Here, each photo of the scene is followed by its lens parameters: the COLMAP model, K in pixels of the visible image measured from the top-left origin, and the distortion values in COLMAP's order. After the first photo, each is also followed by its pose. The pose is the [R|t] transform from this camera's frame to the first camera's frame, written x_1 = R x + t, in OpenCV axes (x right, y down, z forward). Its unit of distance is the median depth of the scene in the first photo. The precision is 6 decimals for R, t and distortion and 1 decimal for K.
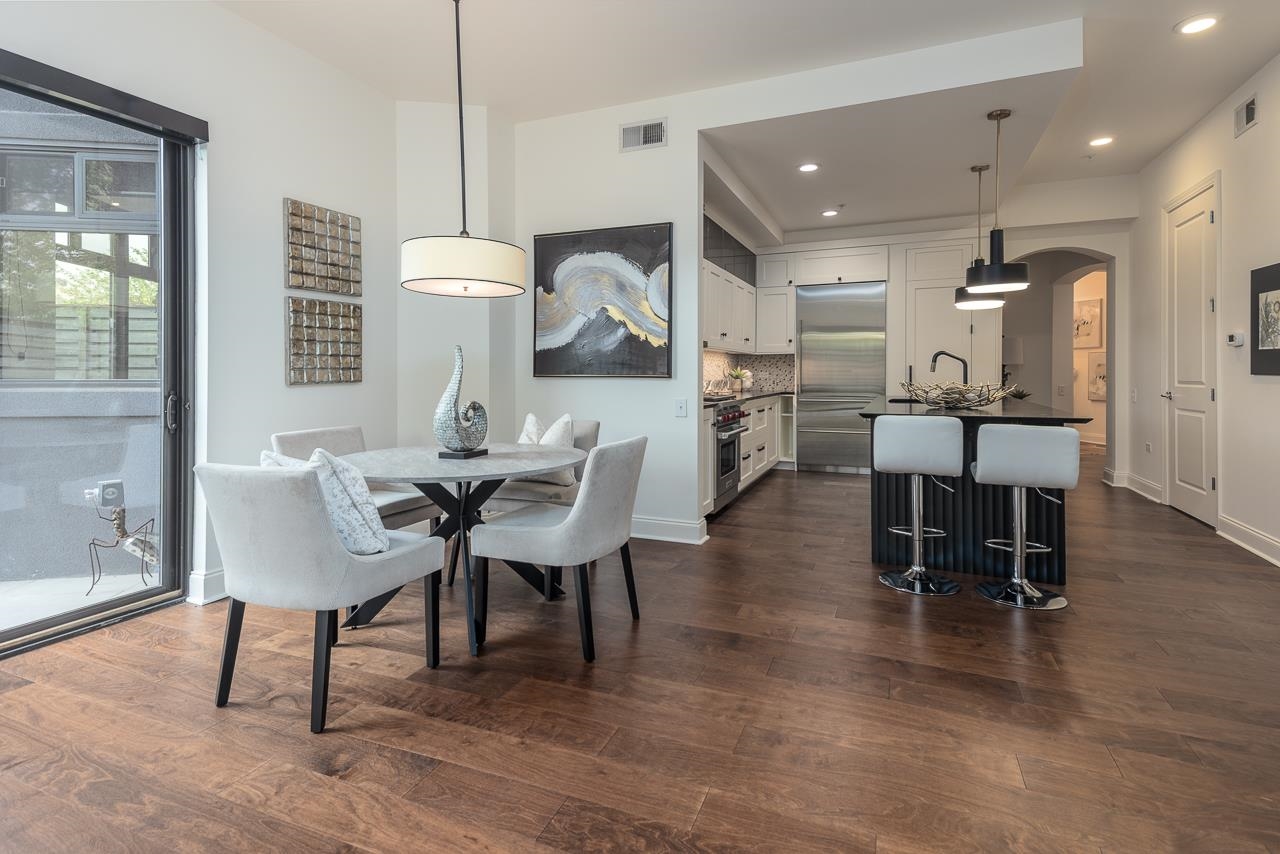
lens RADIAL K [[597.3, 0, 630.5], [0, 597.3, 372.3], [0, 0, 1]] dist [0.060119, -0.026203]
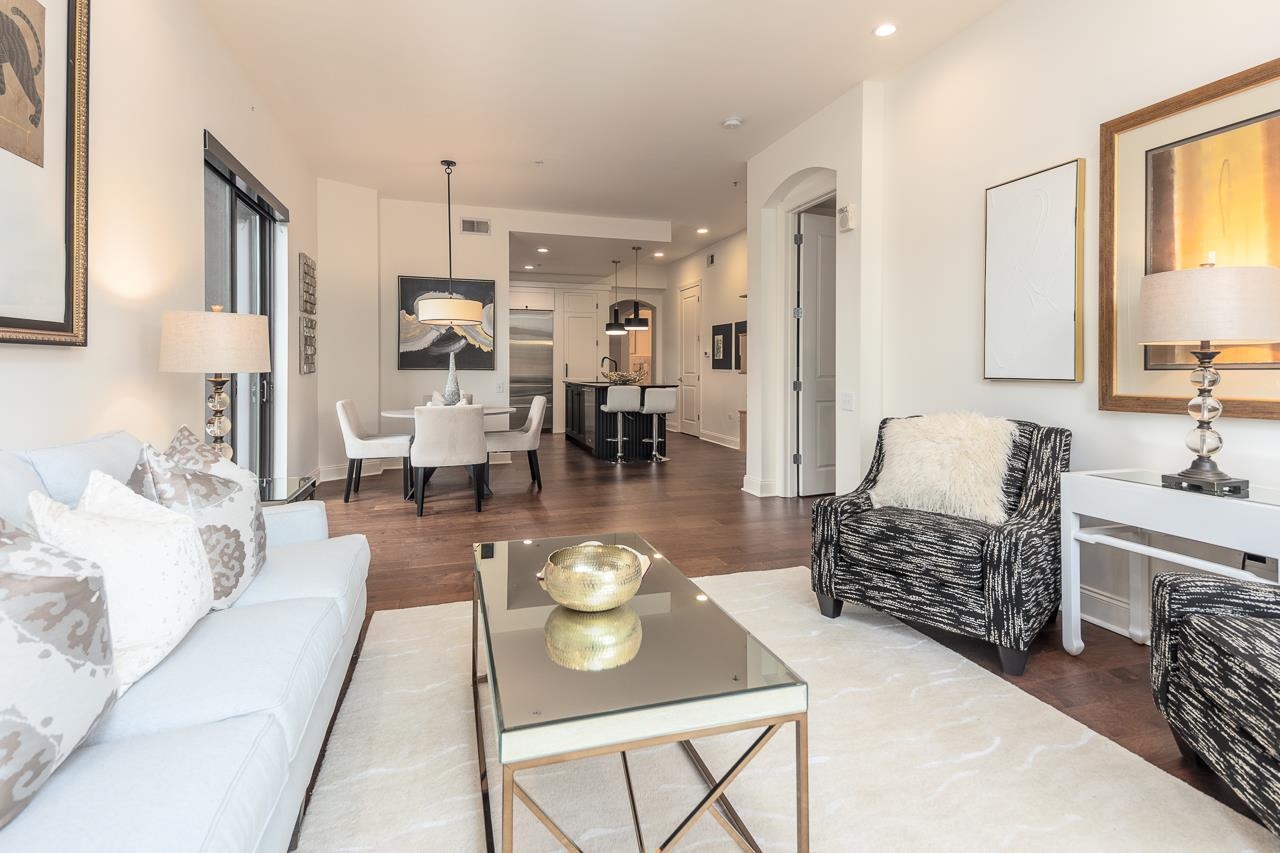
lens RADIAL K [[597.3, 0, 630.5], [0, 597.3, 371.8], [0, 0, 1]] dist [0.060119, -0.026203]
pose [[0.762692, -0.001920, 0.646759, -0.742037], [-0.000581, 0.999993, 0.003653, 0.007772], [-0.646761, -0.003162, 0.762686, -0.569954]]
